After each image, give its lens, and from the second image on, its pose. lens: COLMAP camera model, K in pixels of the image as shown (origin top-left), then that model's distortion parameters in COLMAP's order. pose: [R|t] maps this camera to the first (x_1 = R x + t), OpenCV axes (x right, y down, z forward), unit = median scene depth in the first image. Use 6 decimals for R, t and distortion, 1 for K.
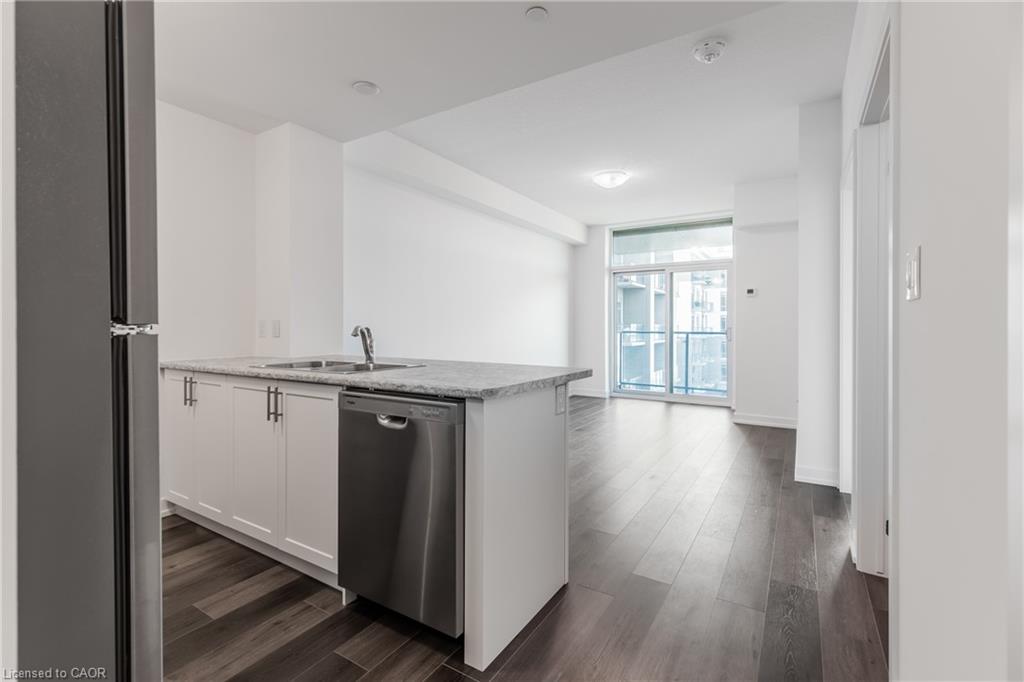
lens RADIAL K [[470.9, 0, 530.6], [0, 470.9, 323.5], [0, 0, 1]] dist [0.015054, -0.003028]
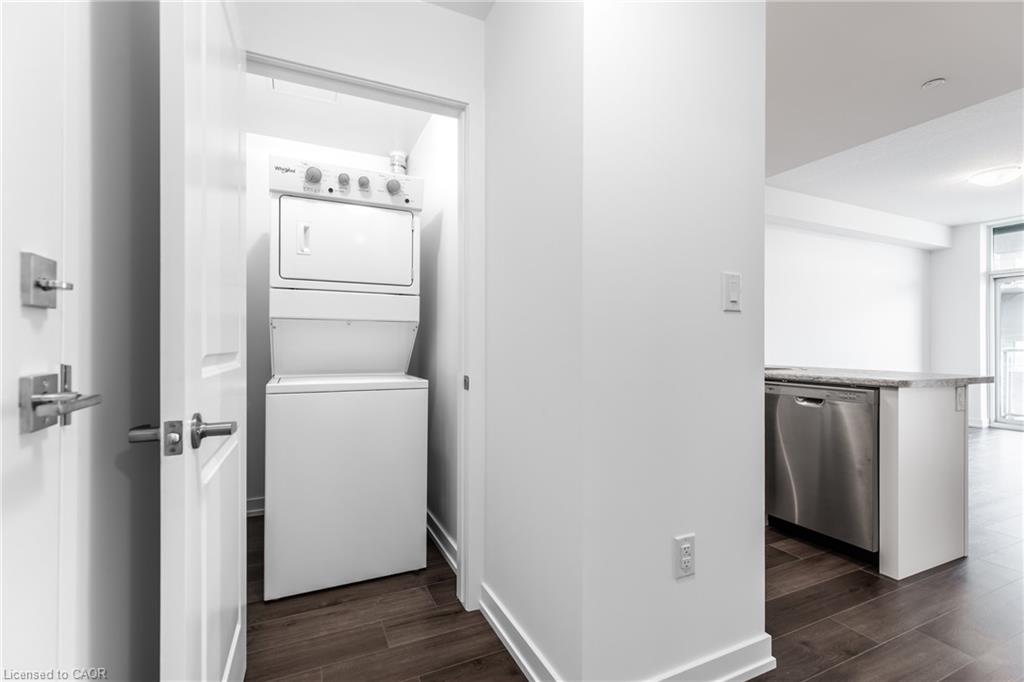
lens RADIAL K [[470.9, 0, 501.5], [0, 470.9, 341.9], [0, 0, 1]] dist [0.015054, -0.003028]
pose [[0.821295, -0.001874, -0.570501, -0.195895], [0.001153, 0.999998, -0.001626, 0.017278], [0.570503, 0.000678, 0.821295, -0.631771]]
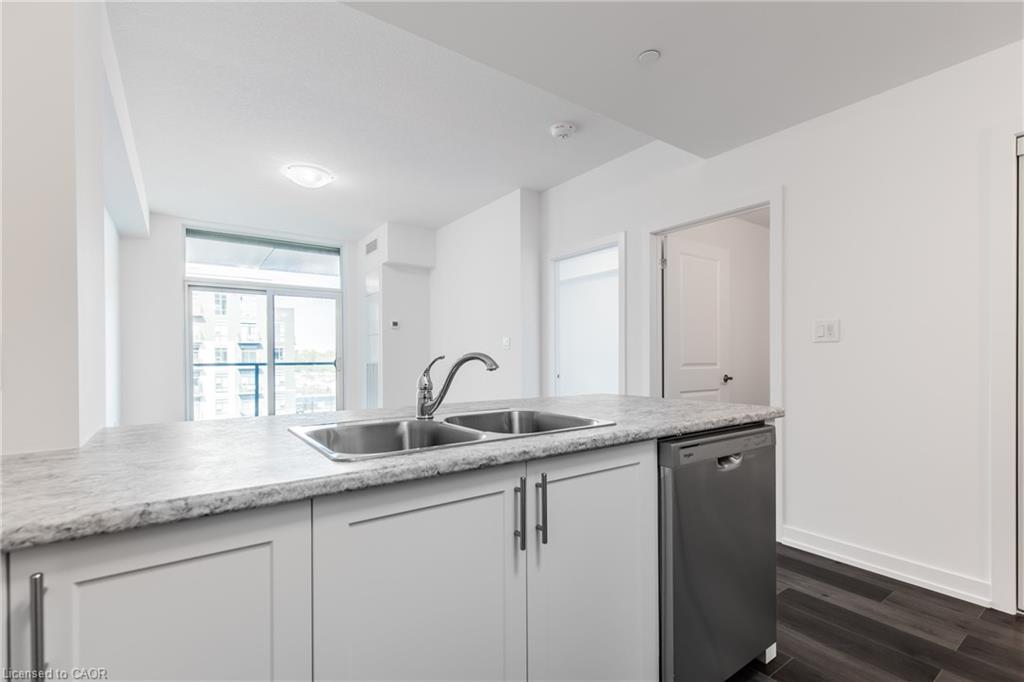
lens RADIAL K [[470.9, 0, 495.4], [0, 470.9, 354.8], [0, 0, 1]] dist [0.015054, -0.003028]
pose [[0.394482, -0.001087, 0.918903, -1.041335], [0.001259, 0.999999, 0.000643, 0.006117], [-0.918903, 0.000903, 0.394483, 0.861481]]
